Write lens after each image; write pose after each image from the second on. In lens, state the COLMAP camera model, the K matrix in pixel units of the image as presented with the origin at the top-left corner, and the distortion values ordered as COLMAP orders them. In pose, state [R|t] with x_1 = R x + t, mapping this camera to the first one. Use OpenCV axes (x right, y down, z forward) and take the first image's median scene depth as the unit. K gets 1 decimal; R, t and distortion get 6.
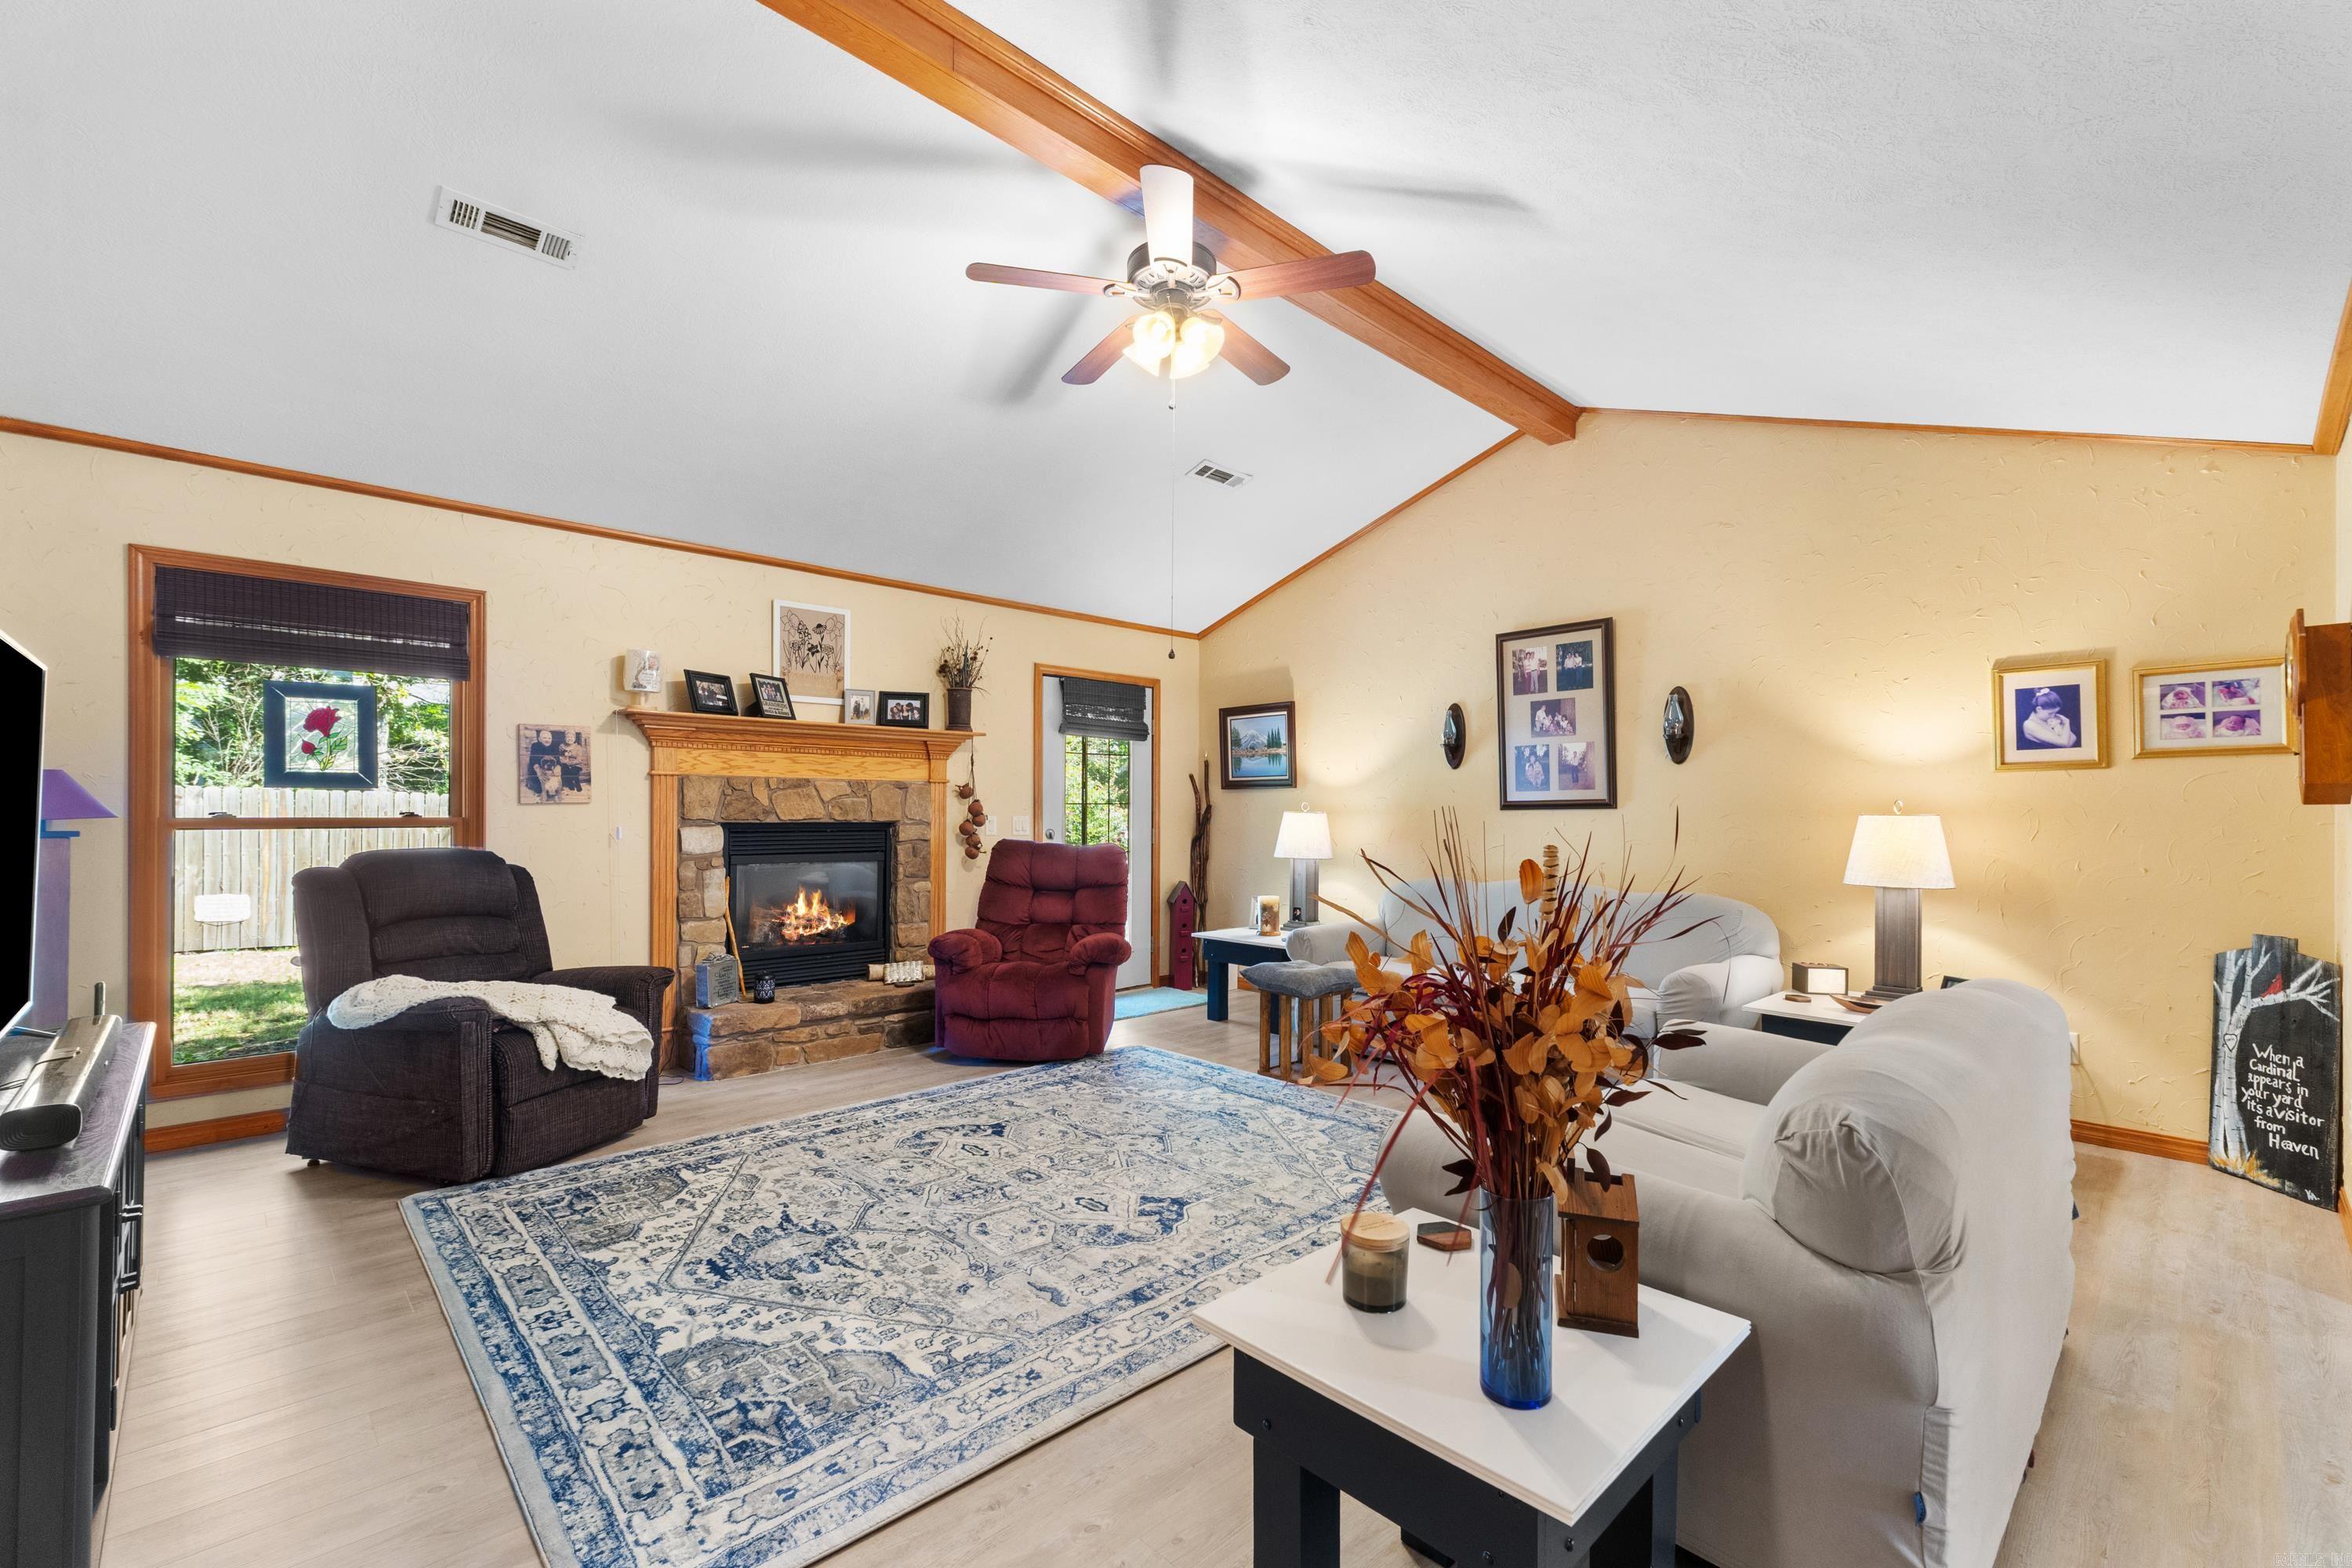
lens RADIAL K [[1001.7, 0, 1197.8], [0, 1001.7, 776.0], [0, 0, 1]] dist [0.007371, -0.000954]
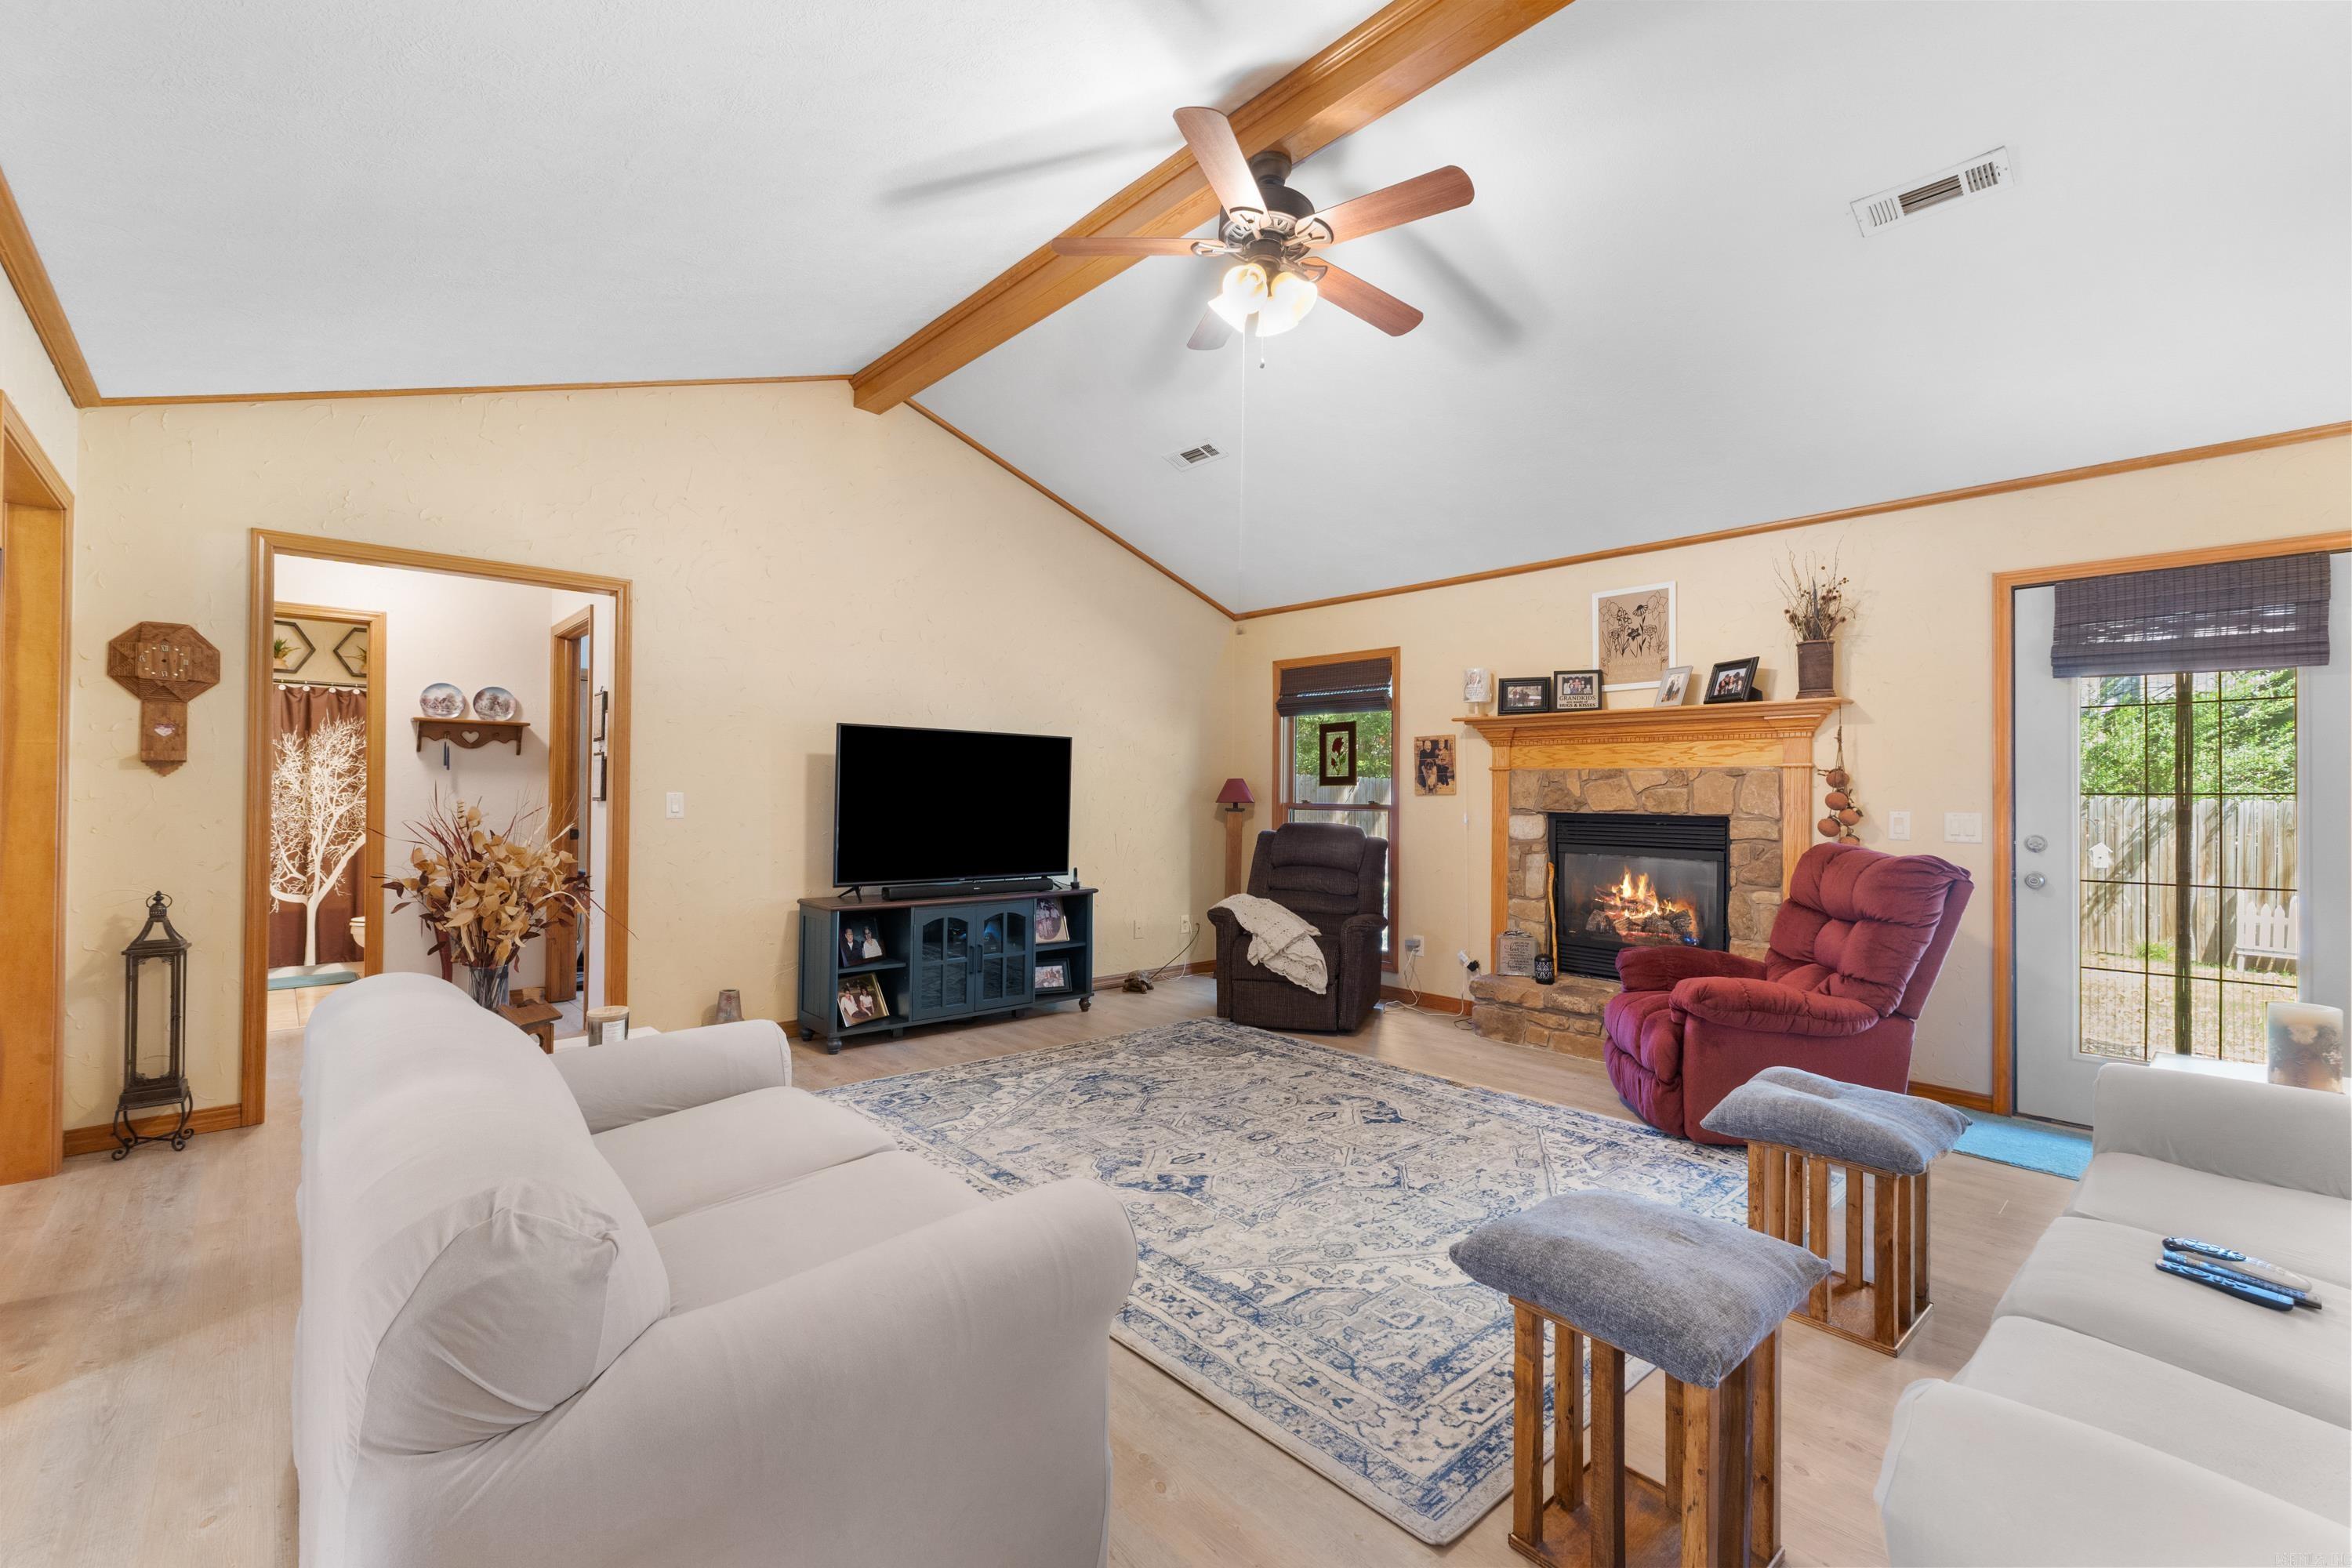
lens RADIAL K [[1001.7, 0, 1201.4], [0, 1001.7, 786.1], [0, 0, 1]] dist [0.007371, -0.000954]
pose [[-0.026232, -0.005438, -0.999641, 0.691328], [0.032411, 0.999455, -0.006287, 0.014170], [0.999130, -0.032564, -0.026042, 0.723695]]
